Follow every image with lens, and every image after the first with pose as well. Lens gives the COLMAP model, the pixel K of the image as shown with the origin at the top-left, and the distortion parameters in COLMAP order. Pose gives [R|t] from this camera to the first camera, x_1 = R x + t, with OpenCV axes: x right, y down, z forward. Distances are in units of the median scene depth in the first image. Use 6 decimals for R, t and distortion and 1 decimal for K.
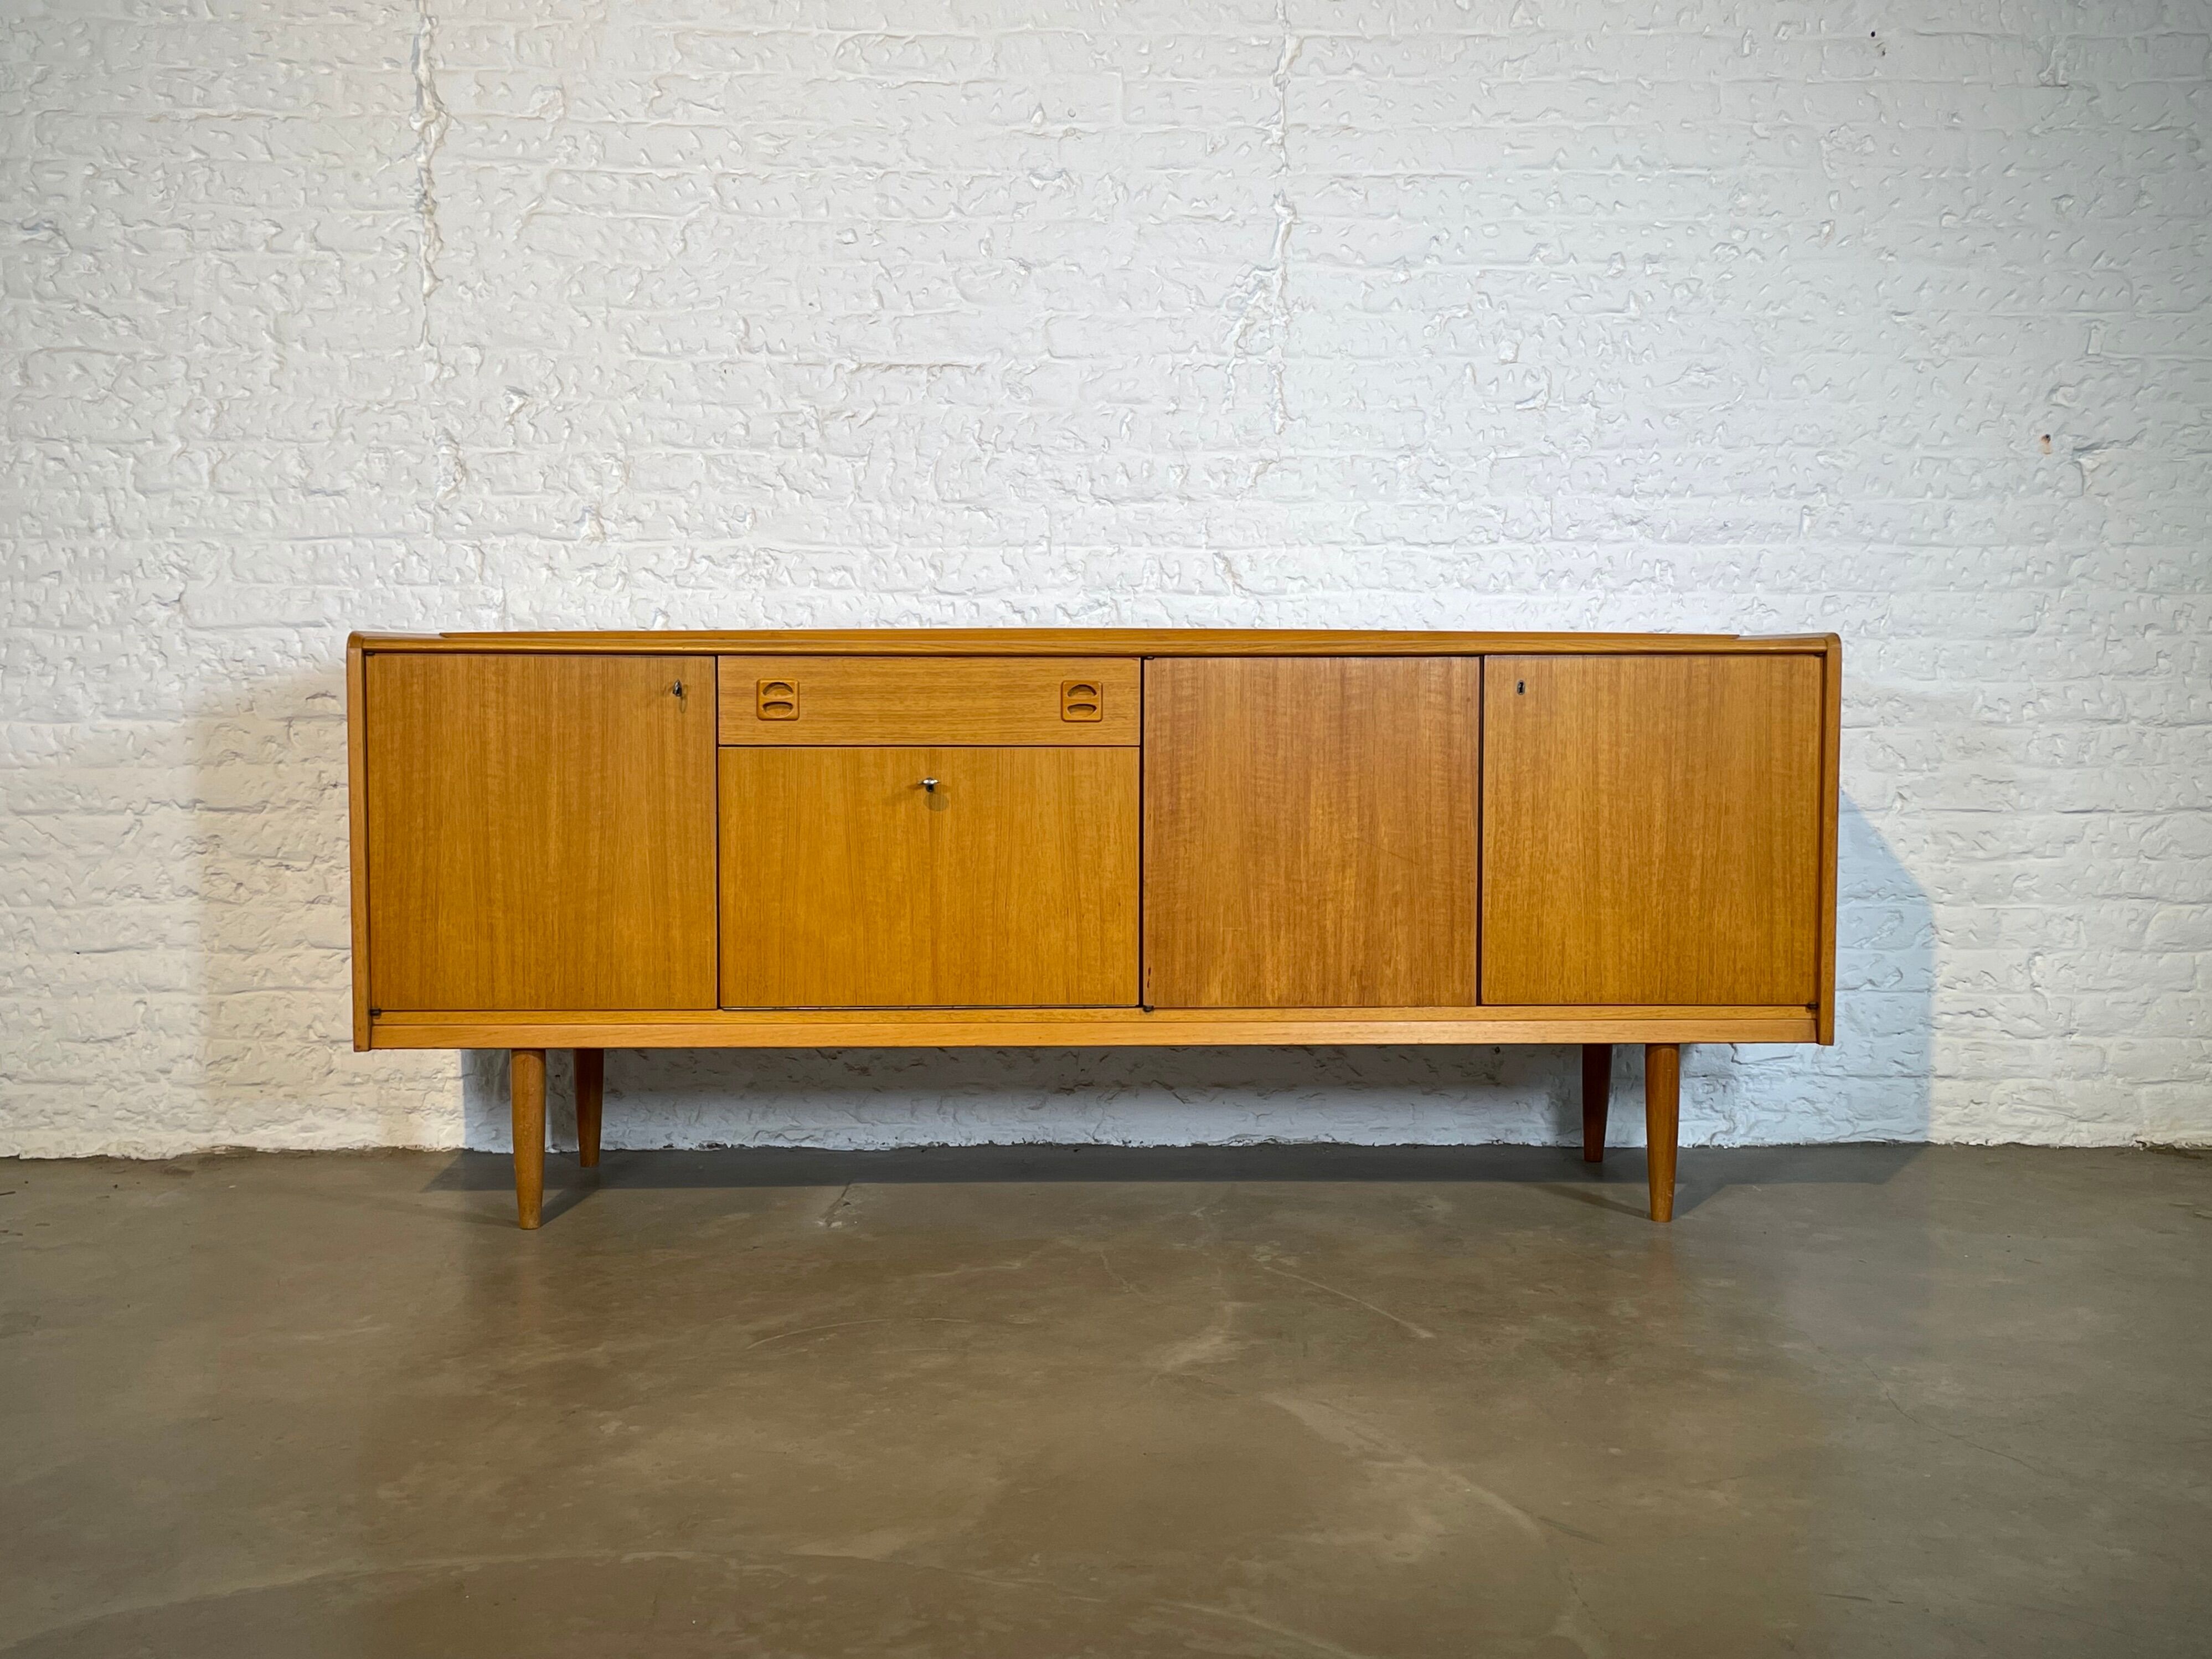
lens RADIAL K [[2210.4, 0, 1100.0], [0, 2210.4, 820.8], [0, 0, 1]] dist [0.132769, -0.230309]
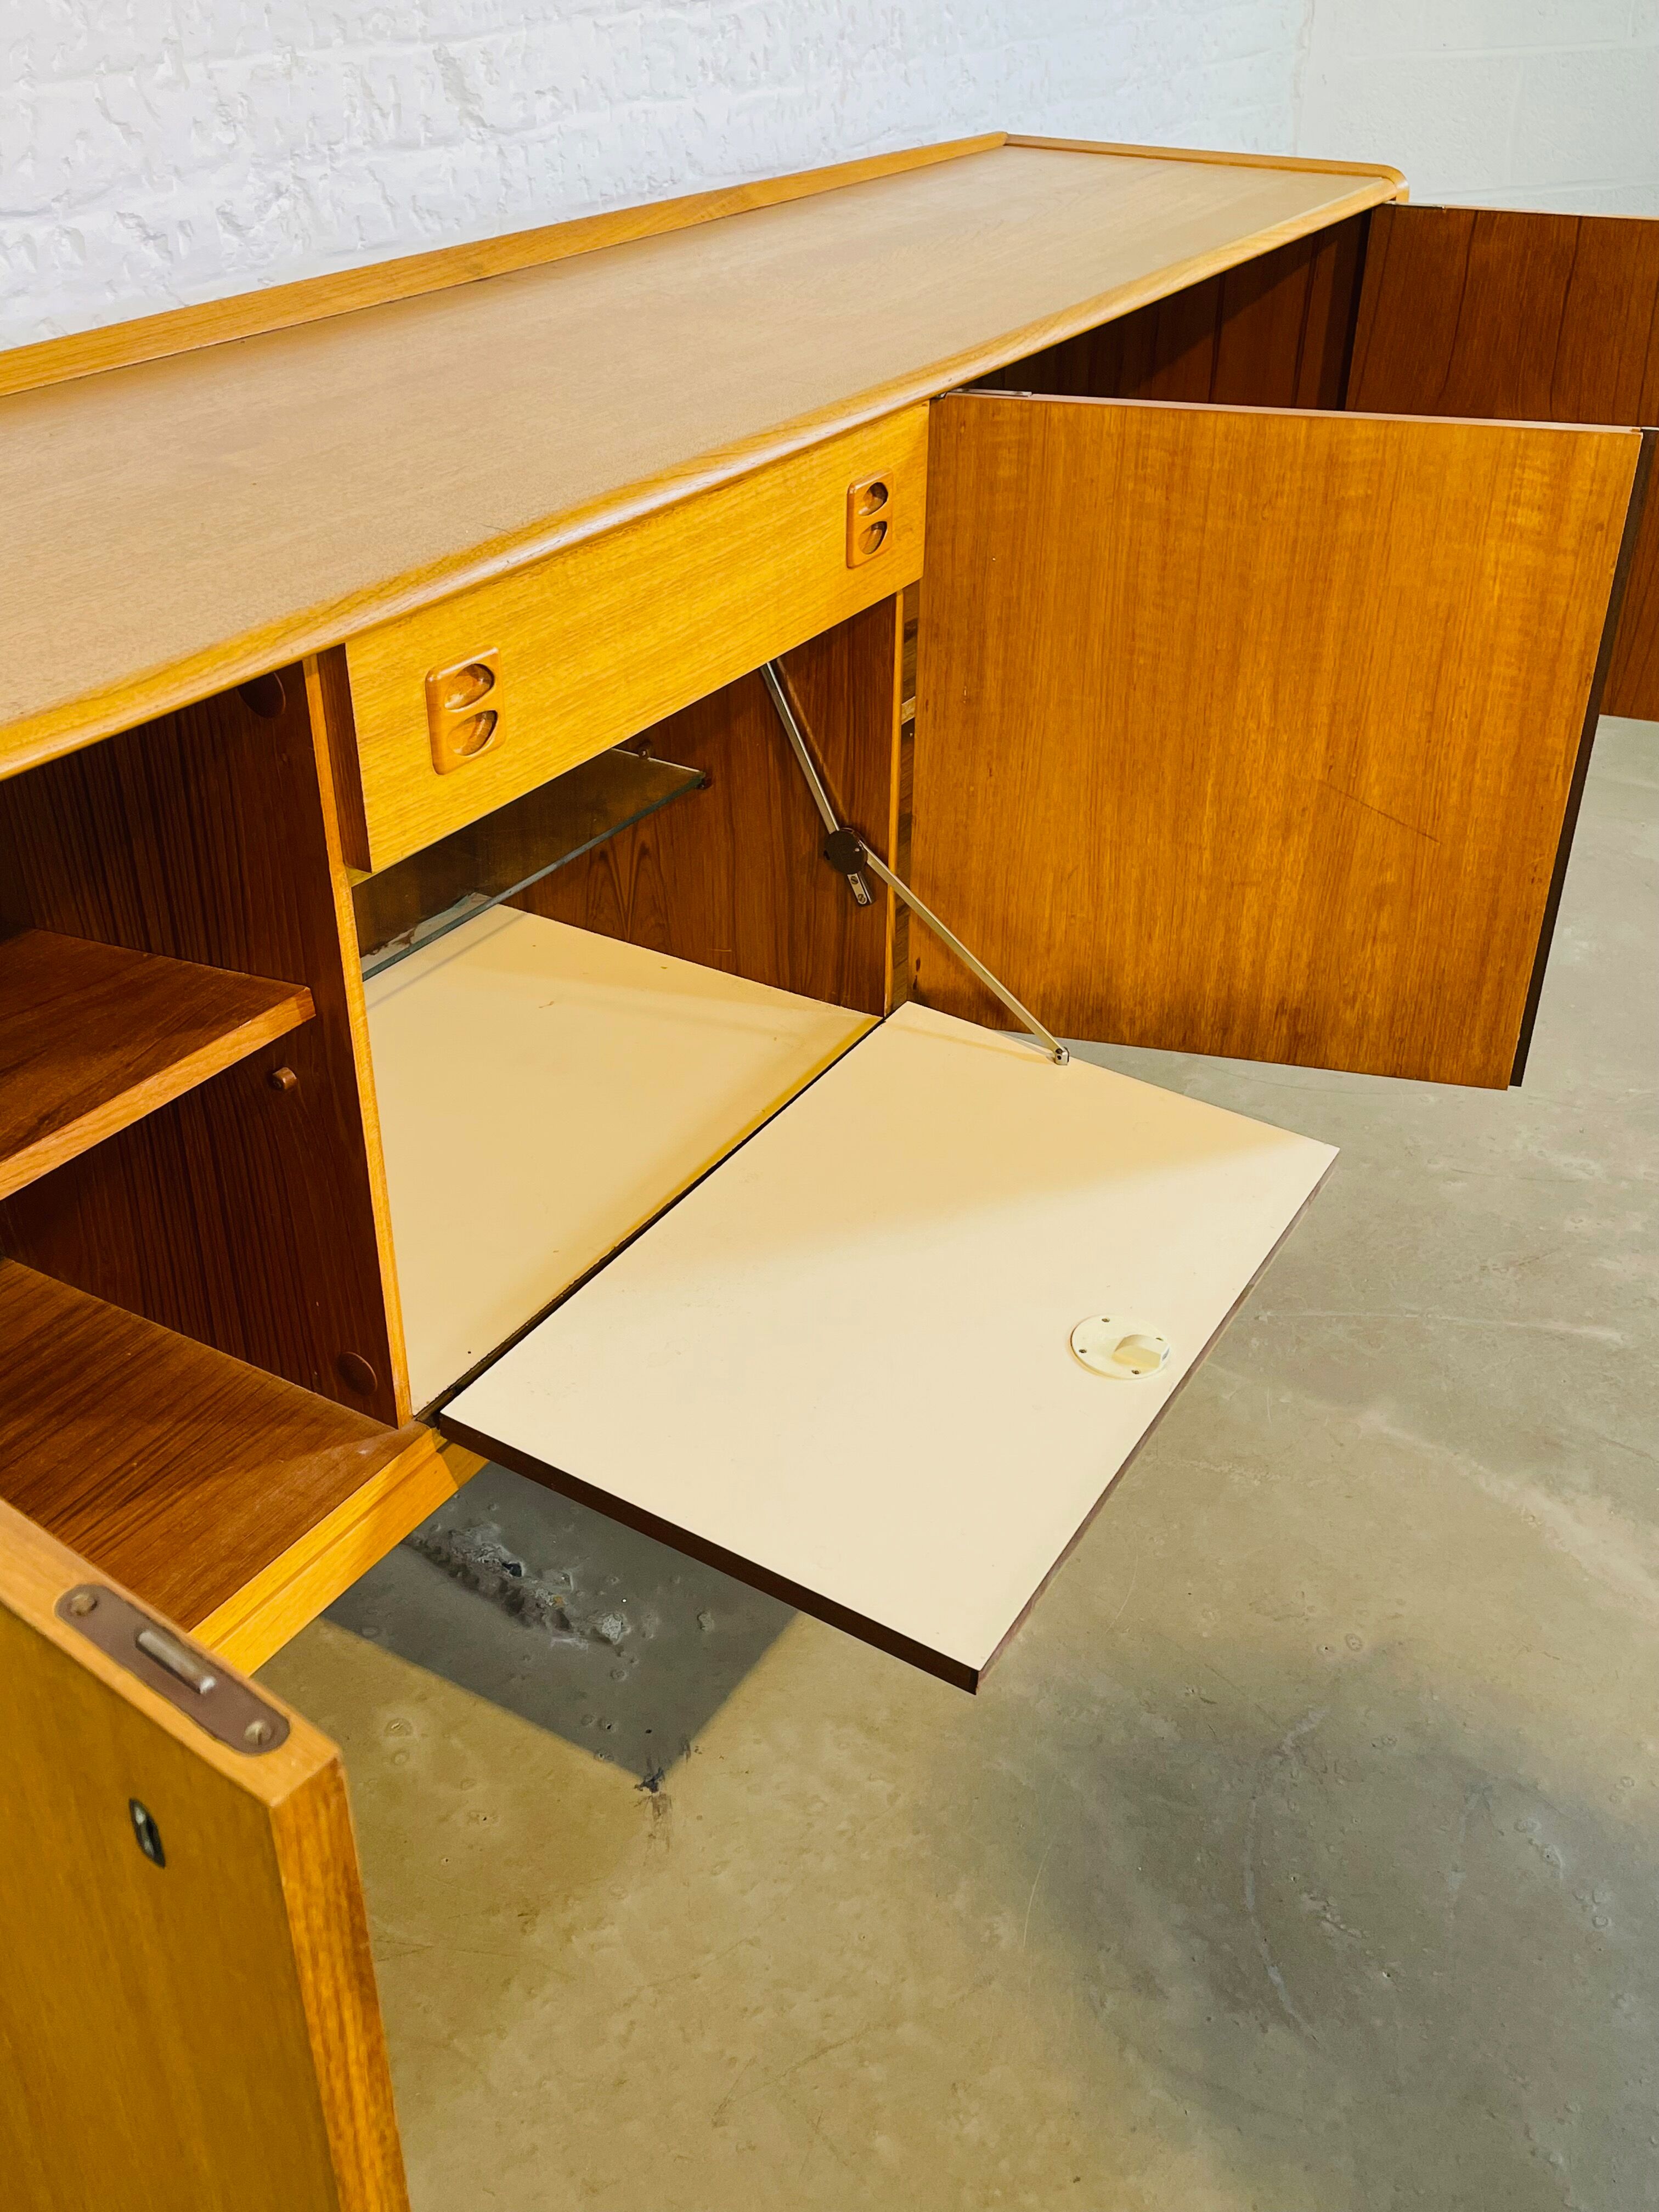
lens RADIAL K [[2089.5, 0, 830.1], [0, 2089.5, 1086.0], [0, 0, 1]] dist [0.096446, -0.121186]
pose [[0.539110, -0.433709, 0.721981, -0.341716], [0.052630, 0.872893, 0.485065, -0.145031], [-0.840589, -0.223505, 0.493412, 0.645964]]
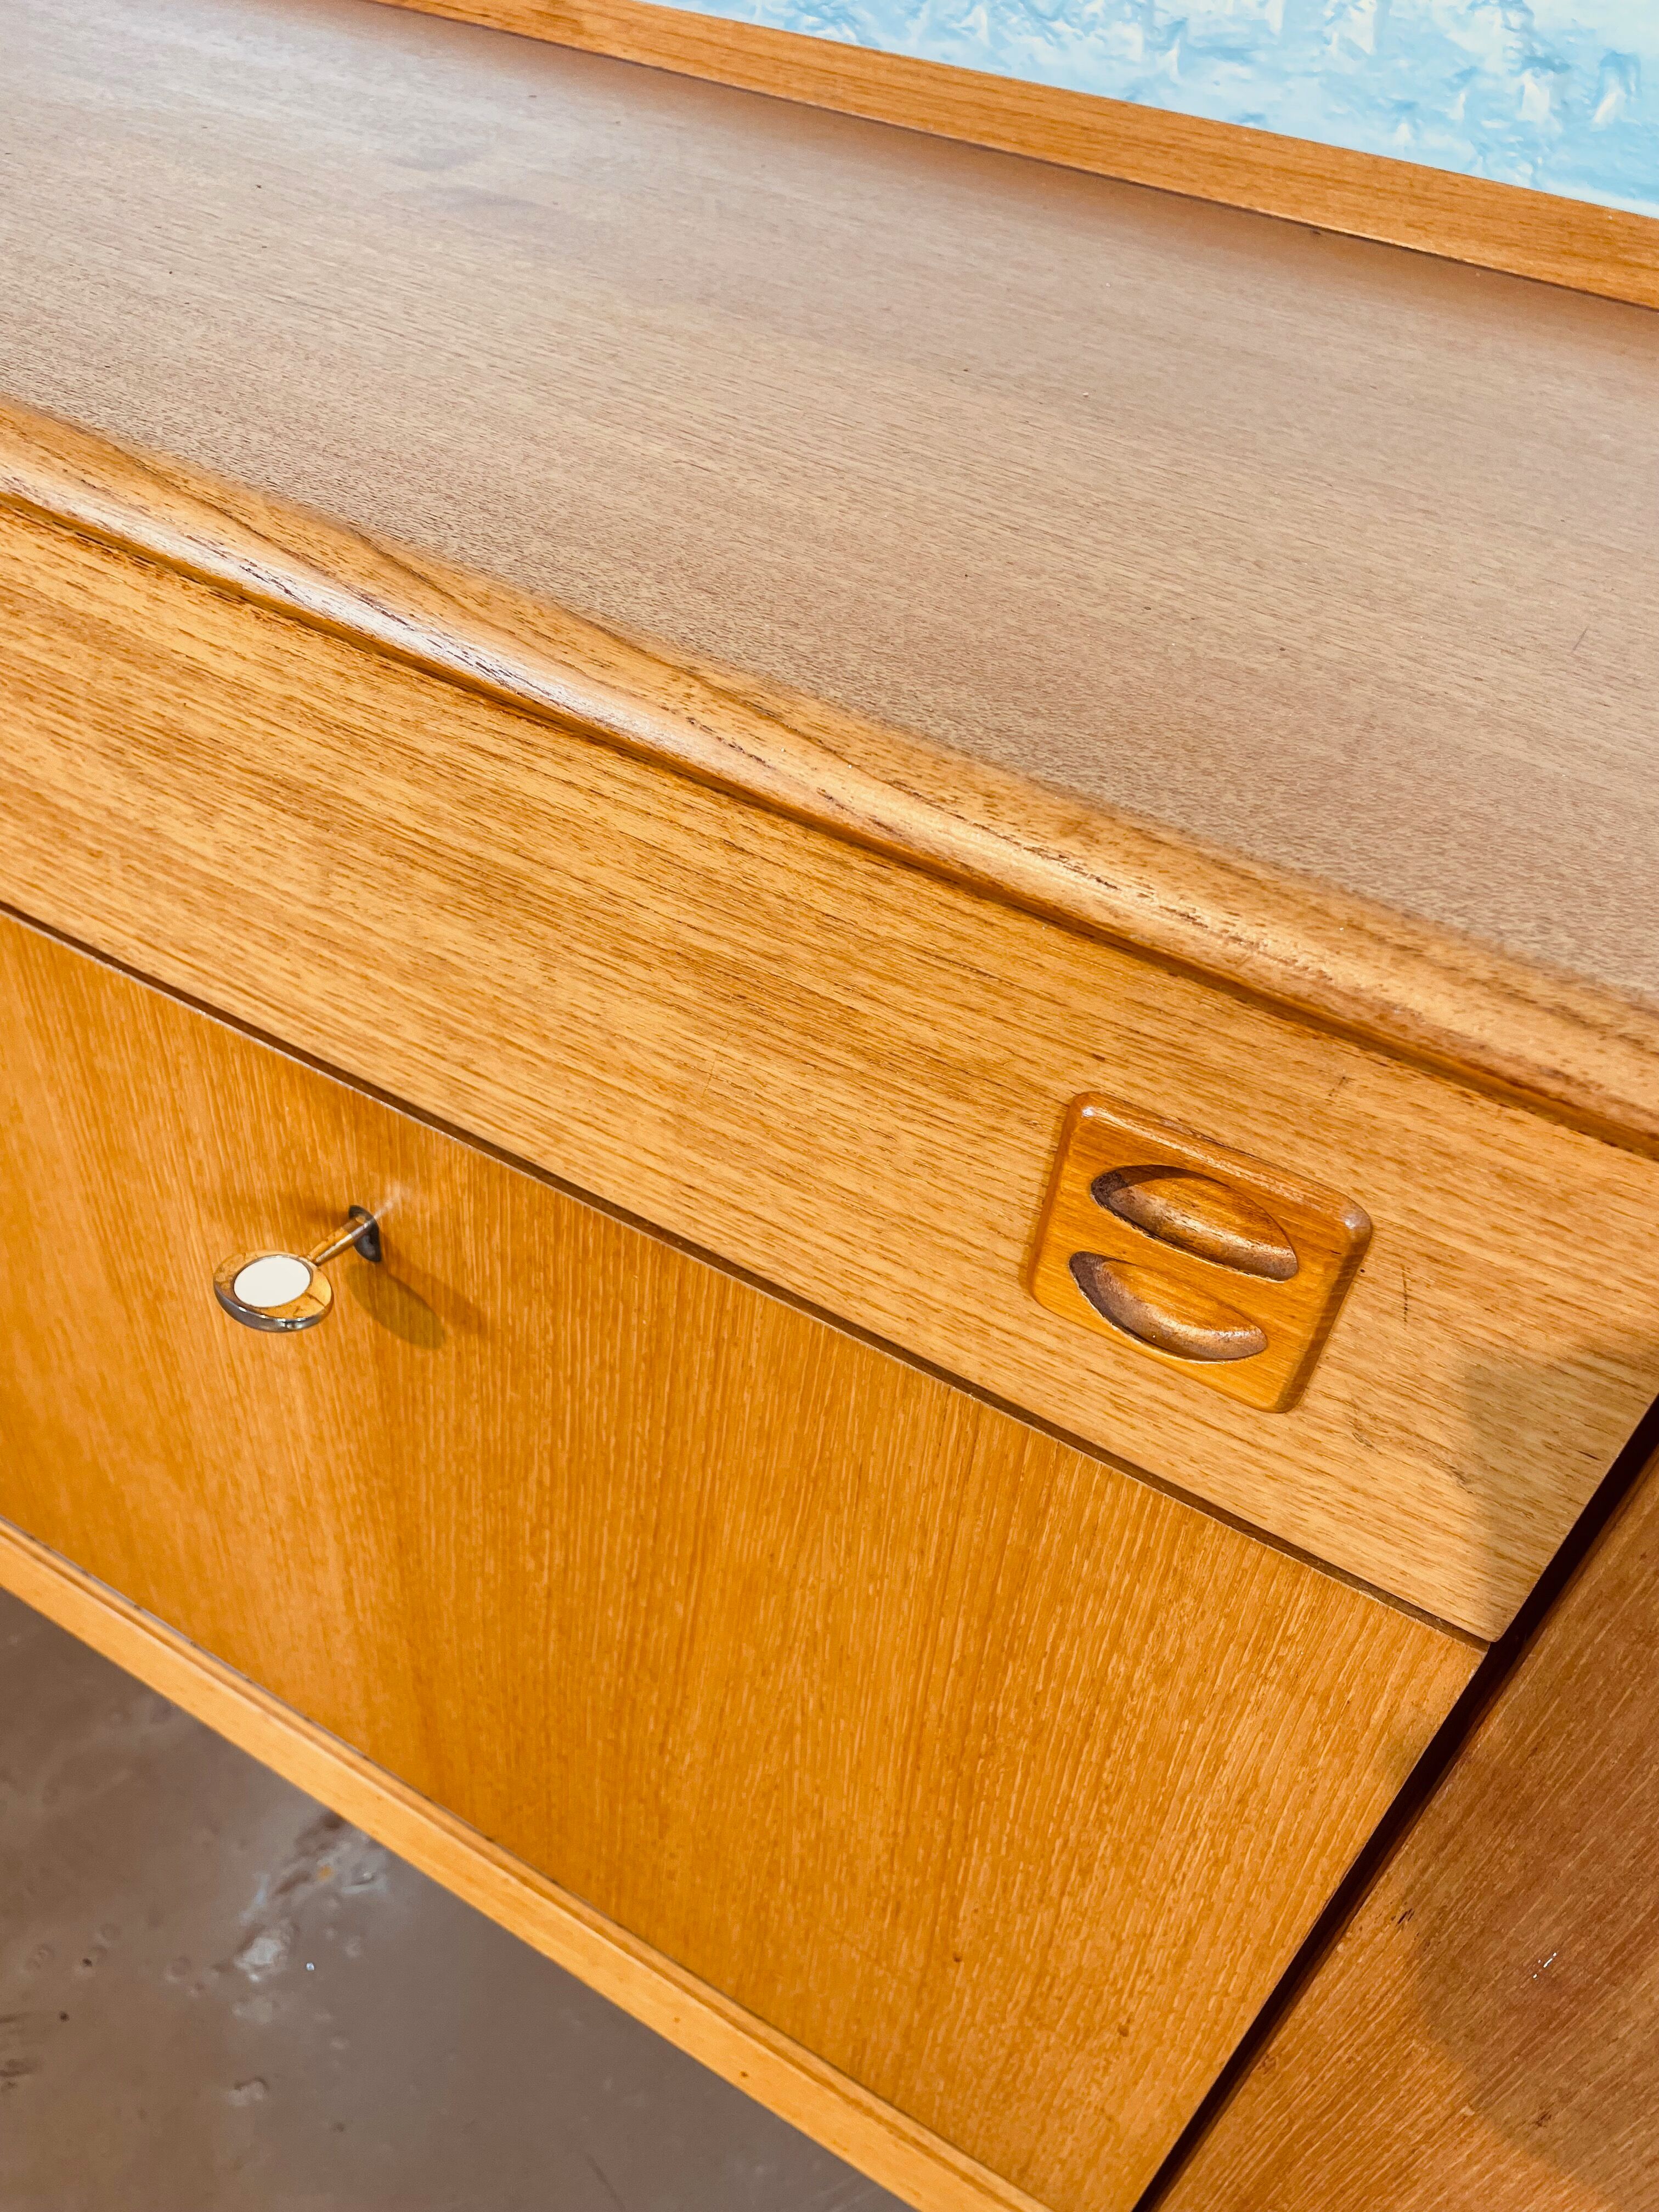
lens RADIAL K [[1692.5, 0, 840.9], [0, 1692.5, 1109.4], [0, 0, 1]] dist [0.066465, -0.092378]
pose [[0.848535, 0.405902, -0.339460, 0.004970], [-0.141427, 0.792166, 0.593694, -0.103528], [0.509890, -0.455761, 0.729585, 0.786575]]
